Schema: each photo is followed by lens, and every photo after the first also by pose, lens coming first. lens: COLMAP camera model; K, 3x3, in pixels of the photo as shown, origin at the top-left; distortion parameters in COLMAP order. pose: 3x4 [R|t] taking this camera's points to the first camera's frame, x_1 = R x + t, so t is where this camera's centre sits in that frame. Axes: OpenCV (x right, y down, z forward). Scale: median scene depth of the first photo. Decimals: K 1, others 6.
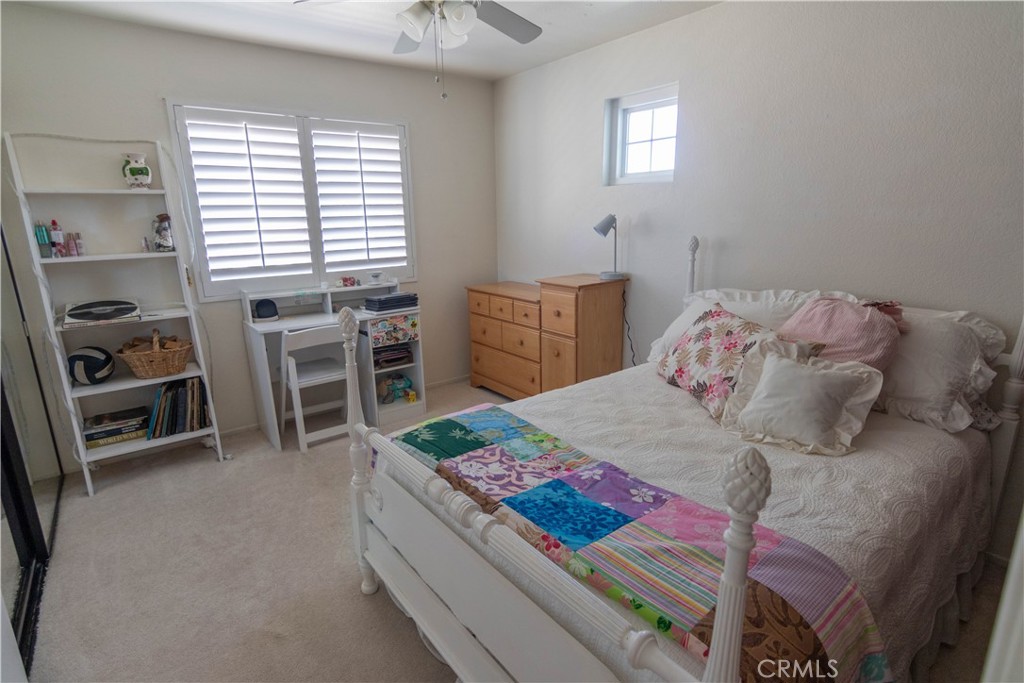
lens RADIAL K [[535.5, 0, 511.0], [0, 535.5, 342.4], [0, 0, 1]] dist [-0.005331, 0.007180]
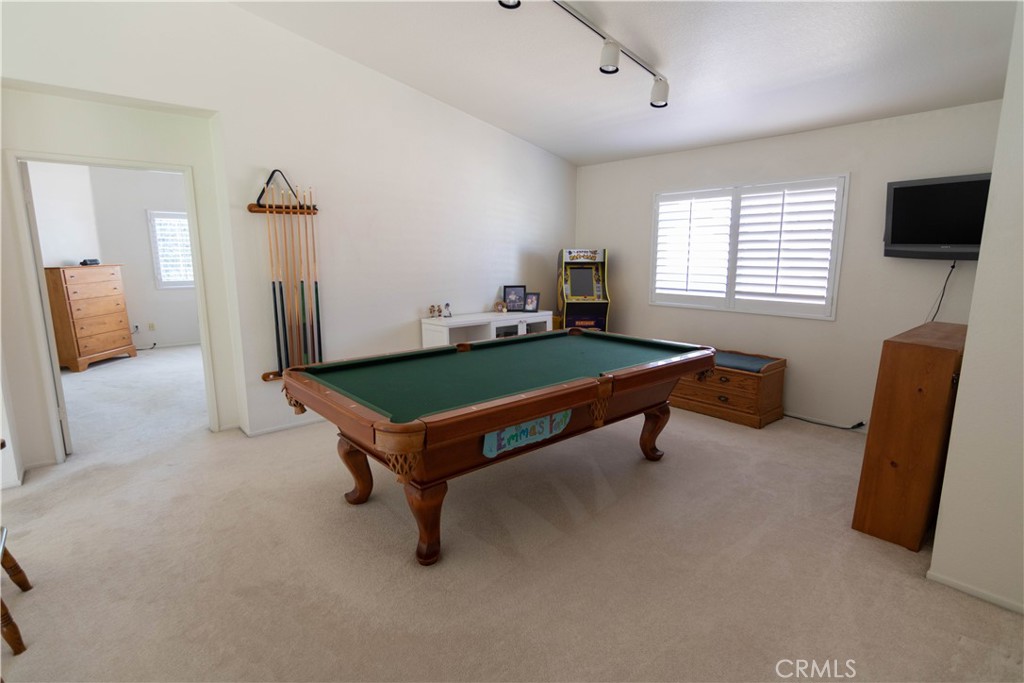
lens RADIAL K [[535.5, 0, 511.0], [0, 535.5, 342.4], [0, 0, 1]] dist [-0.005331, 0.007180]
pose [[0.081354, 0.192990, -0.977822, 0.894241], [-0.248219, 0.954086, 0.167654, -0.104258], [0.965282, 0.229075, 0.125522, 0.300140]]
